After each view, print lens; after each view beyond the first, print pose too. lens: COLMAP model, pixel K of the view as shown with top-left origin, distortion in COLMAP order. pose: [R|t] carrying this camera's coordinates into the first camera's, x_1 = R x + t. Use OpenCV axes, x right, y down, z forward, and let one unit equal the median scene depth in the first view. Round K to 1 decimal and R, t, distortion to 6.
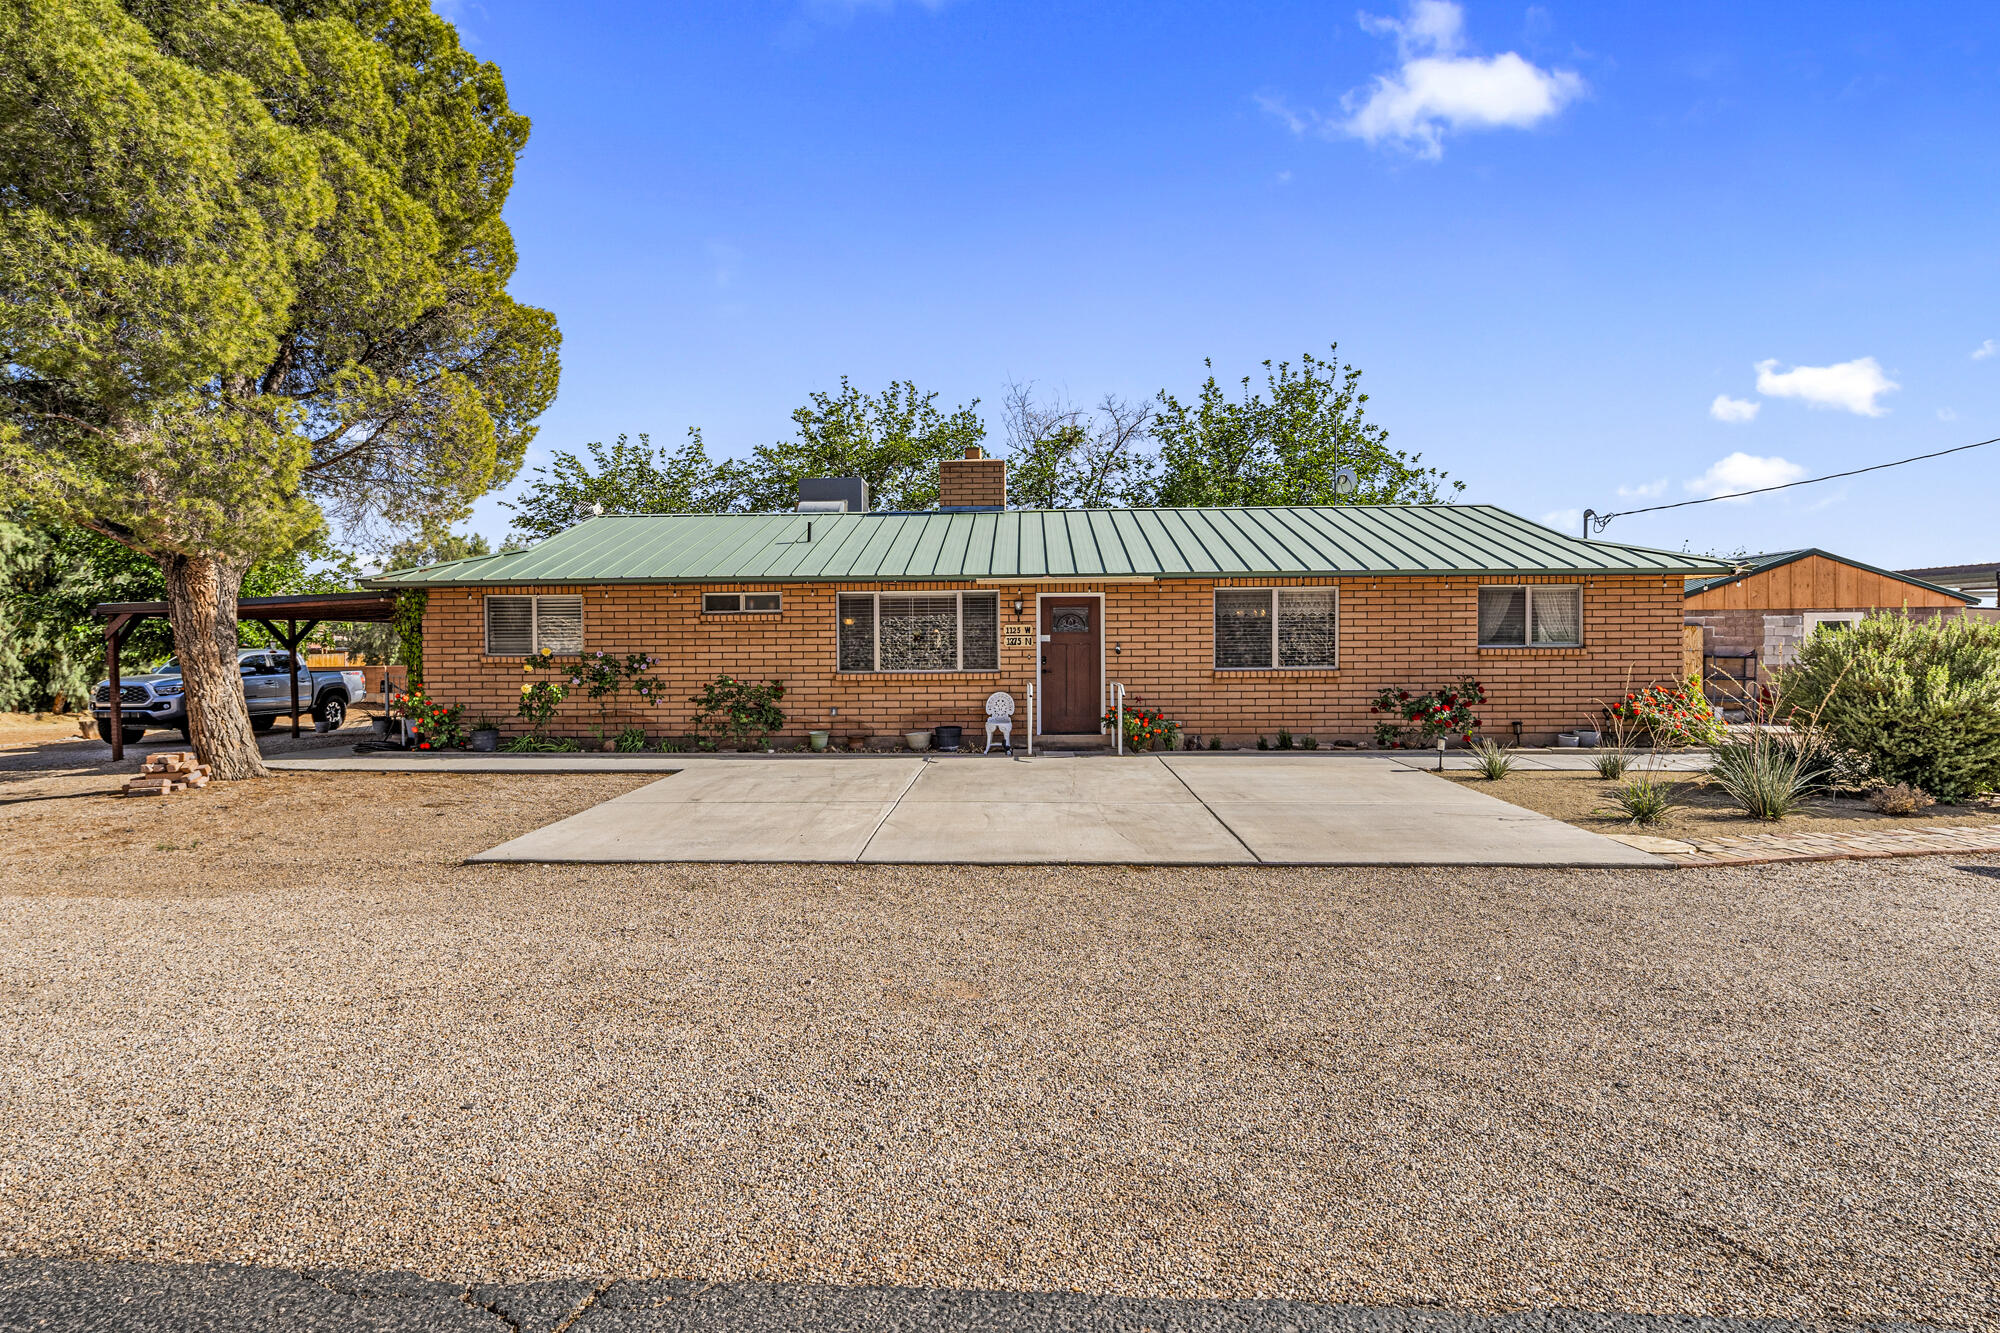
lens RADIAL K [[982.4, 0, 1005.7], [0, 982.4, 653.6], [0, 0, 1]] dist [-0.000407, -0.001443]
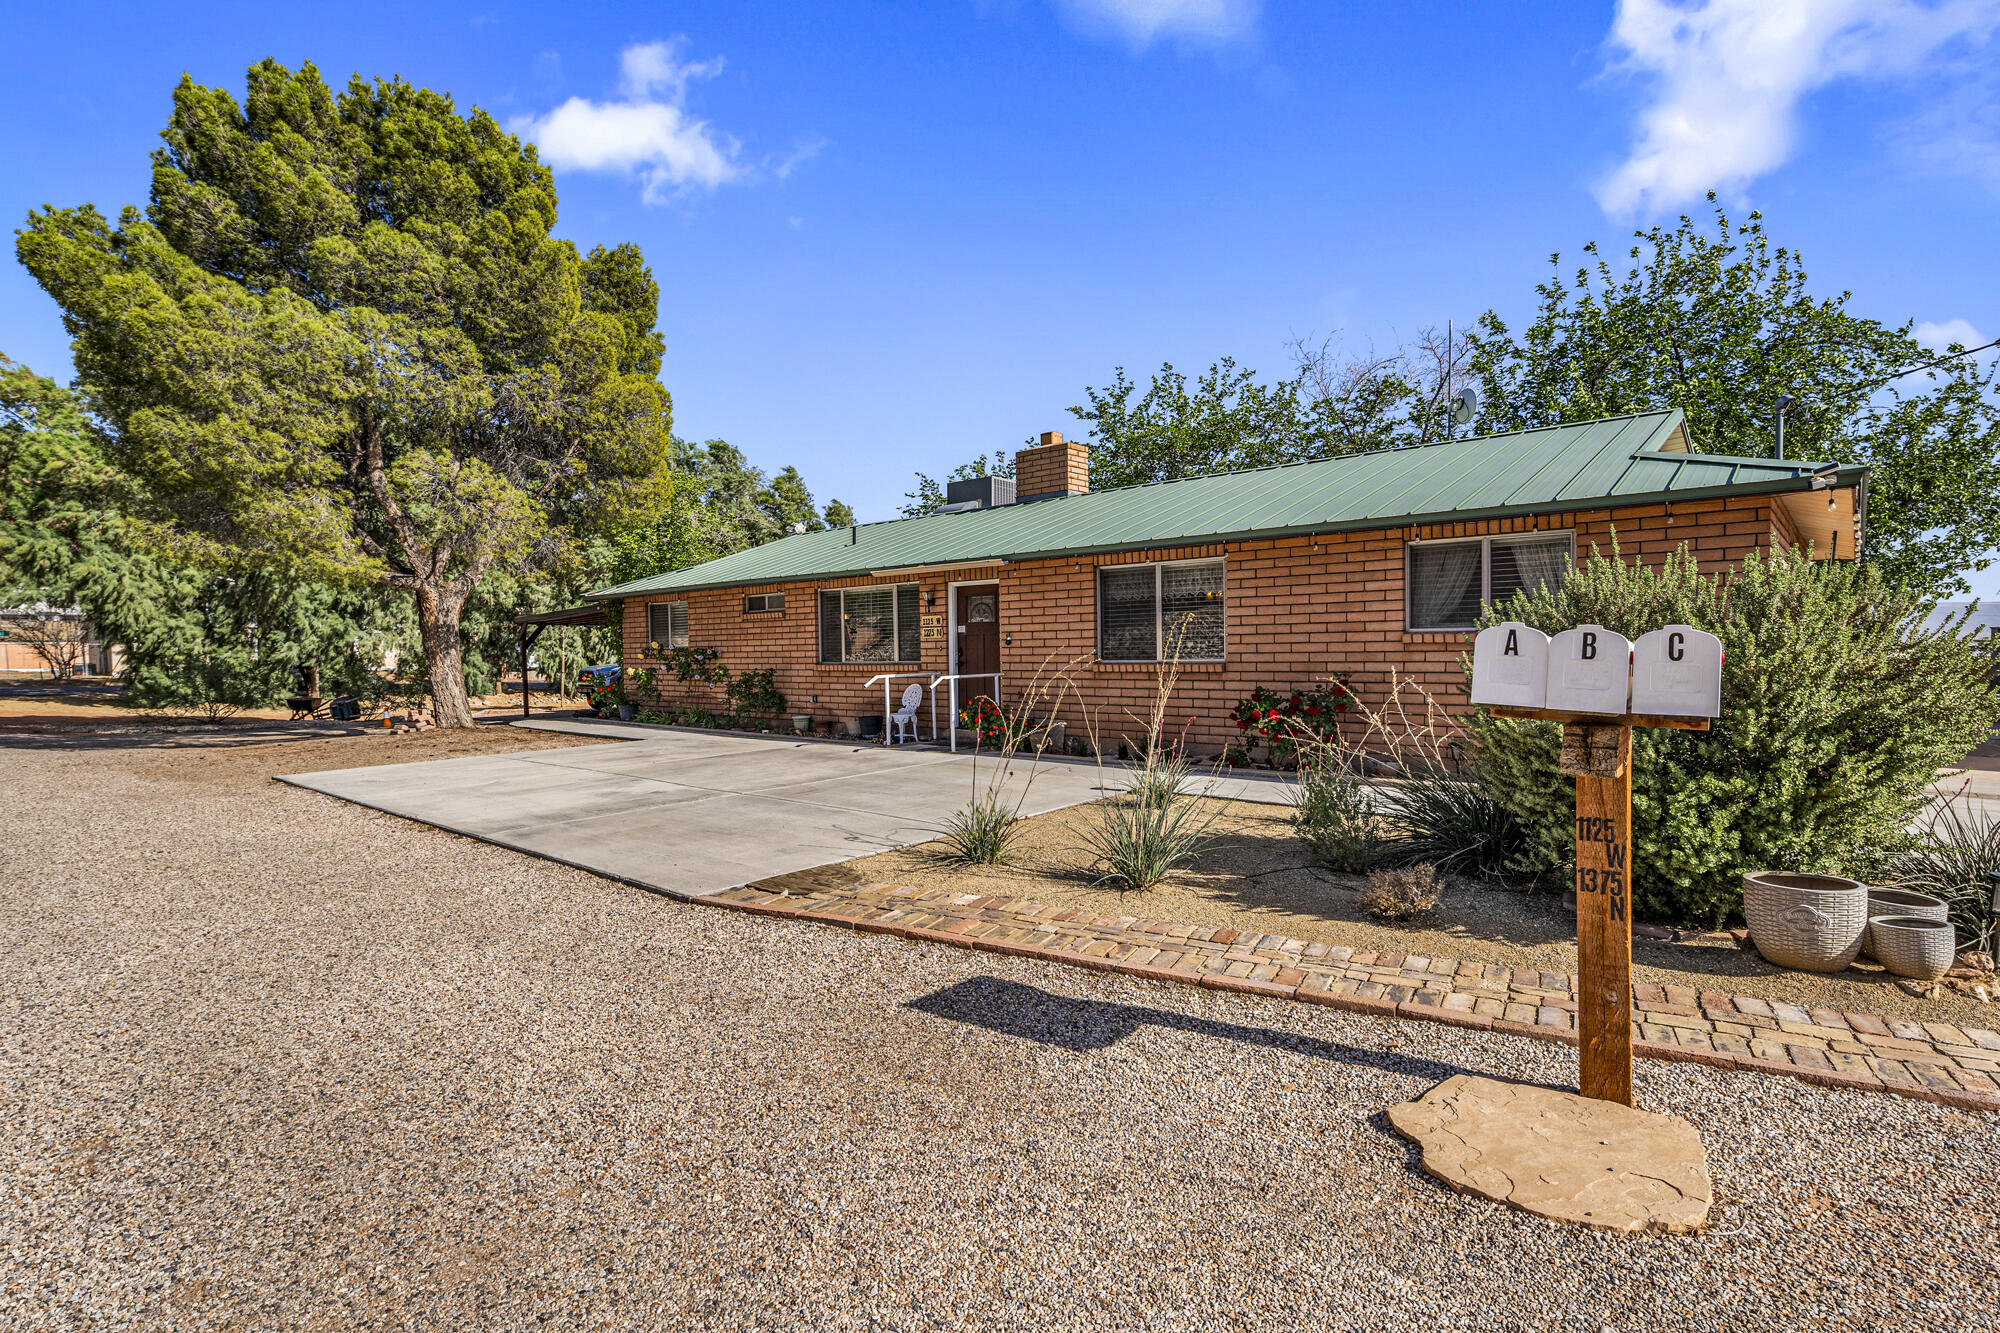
lens RADIAL K [[982.4, 0, 1005.7], [0, 982.4, 653.6], [0, 0, 1]] dist [-0.000407, -0.001443]
pose [[0.775324, -0.000440, -0.631564, 0.688060], [0.002096, 0.999996, 0.001876, 0.006863], [0.631560, -0.002778, 0.775322, 0.281043]]
